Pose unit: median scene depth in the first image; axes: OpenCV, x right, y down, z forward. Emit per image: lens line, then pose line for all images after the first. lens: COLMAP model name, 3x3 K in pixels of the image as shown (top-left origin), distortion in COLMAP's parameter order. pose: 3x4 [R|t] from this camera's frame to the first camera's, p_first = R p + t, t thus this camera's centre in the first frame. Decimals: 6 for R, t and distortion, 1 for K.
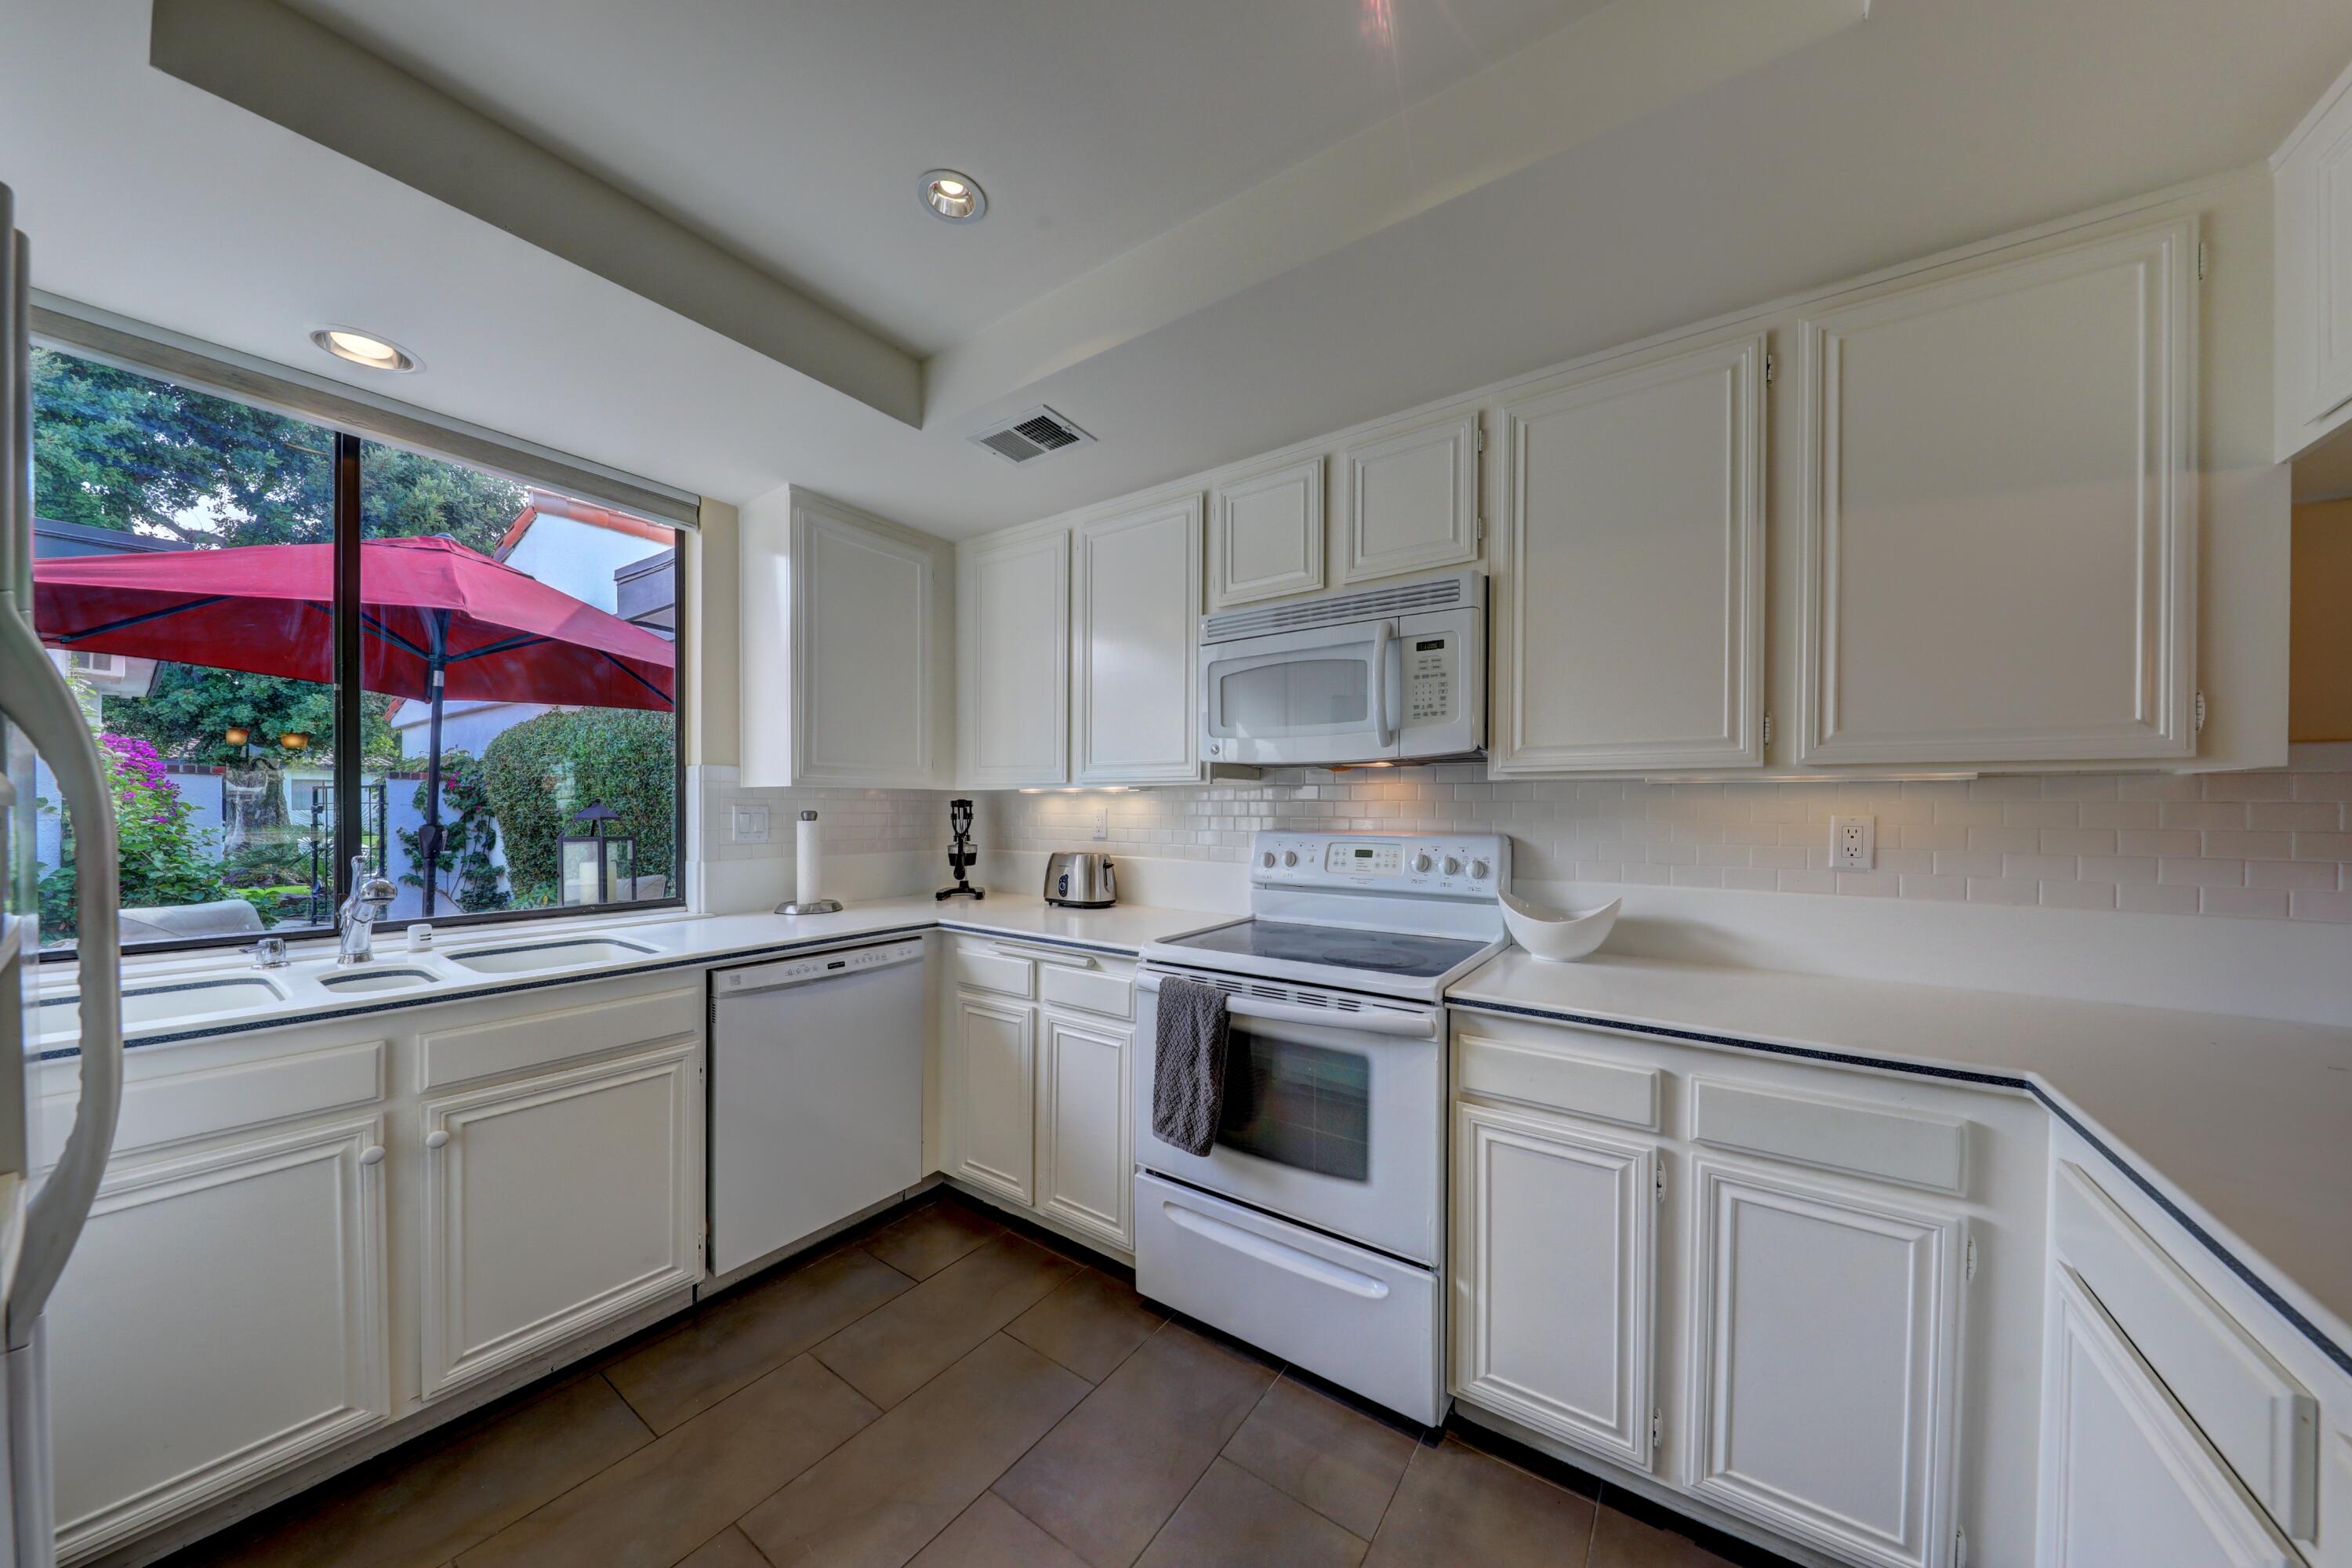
lens RADIAL K [[768.6, 0, 1183.6], [0, 768.6, 805.0], [0, 0, 1]] dist [-0.008093, -0.000194]
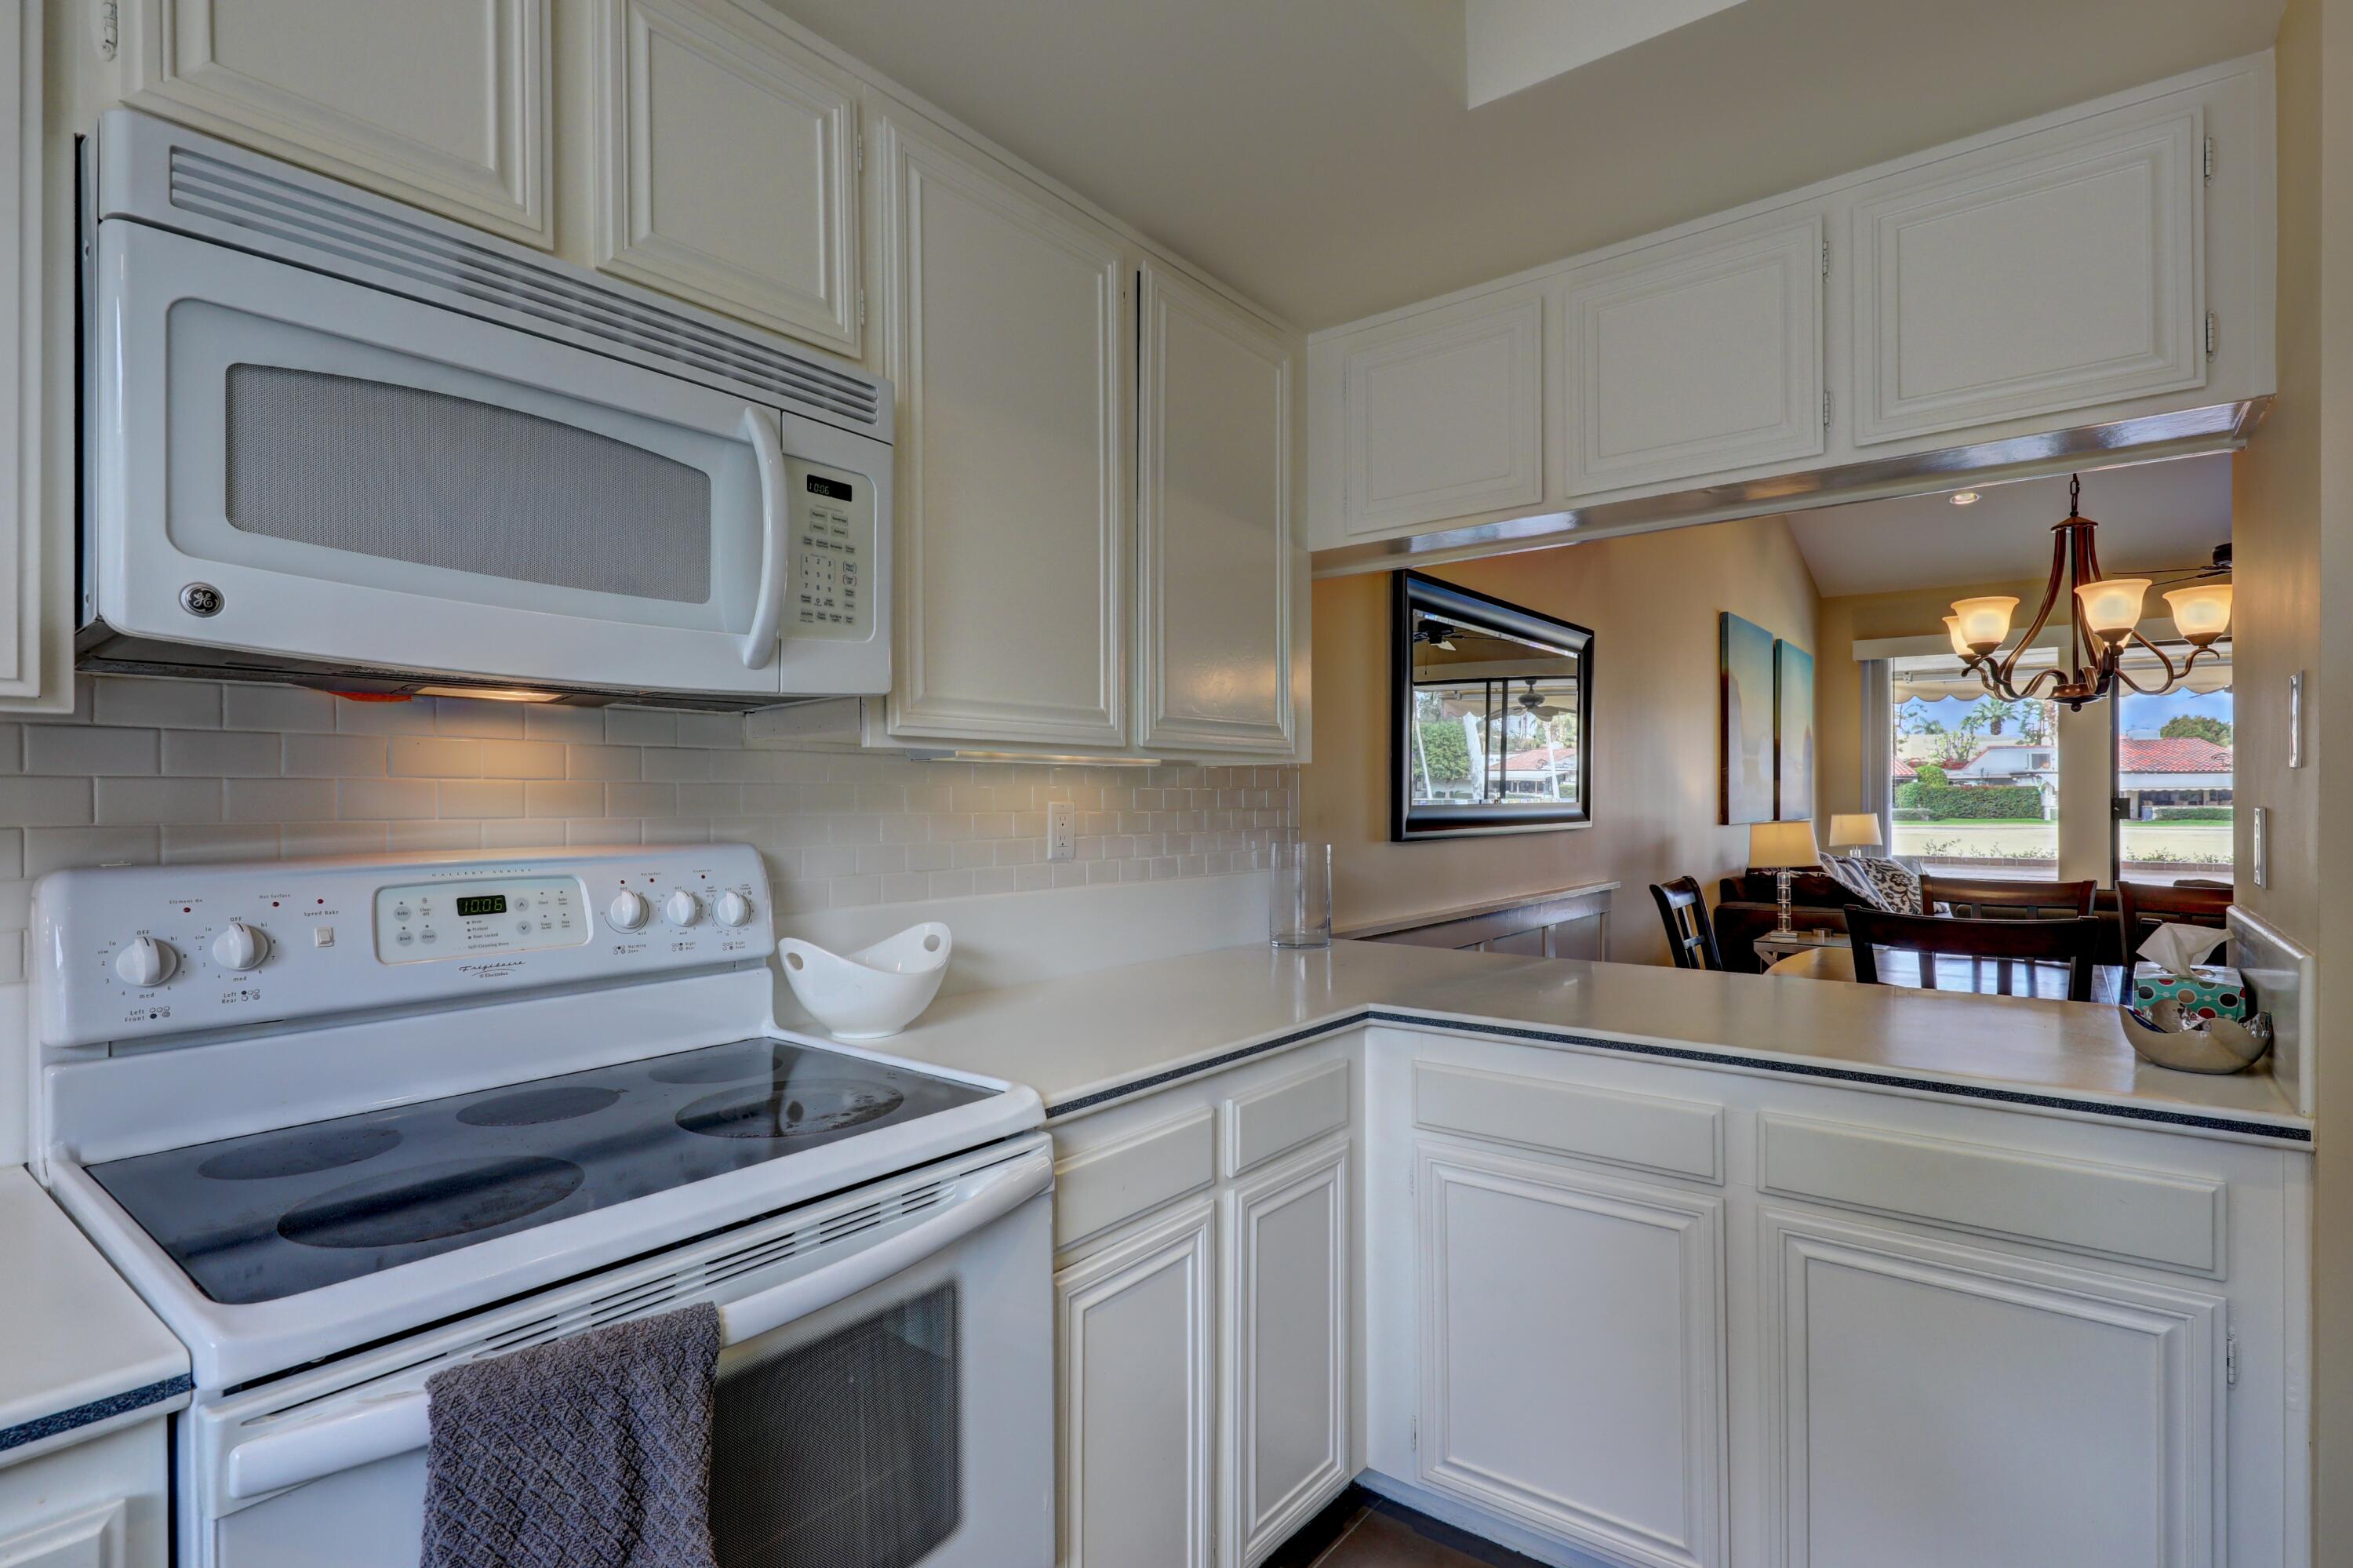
lens RADIAL K [[1138.3, 0, 1184.1], [0, 1138.3, 796.2], [0, 0, 1]] dist [0.004303, 0.000377]
pose [[0.042532, -0.003360, 0.999089, -0.456358], [0.001566, 0.999993, 0.003297, 0.002549], [-0.999094, 0.001424, 0.042537, 0.724986]]
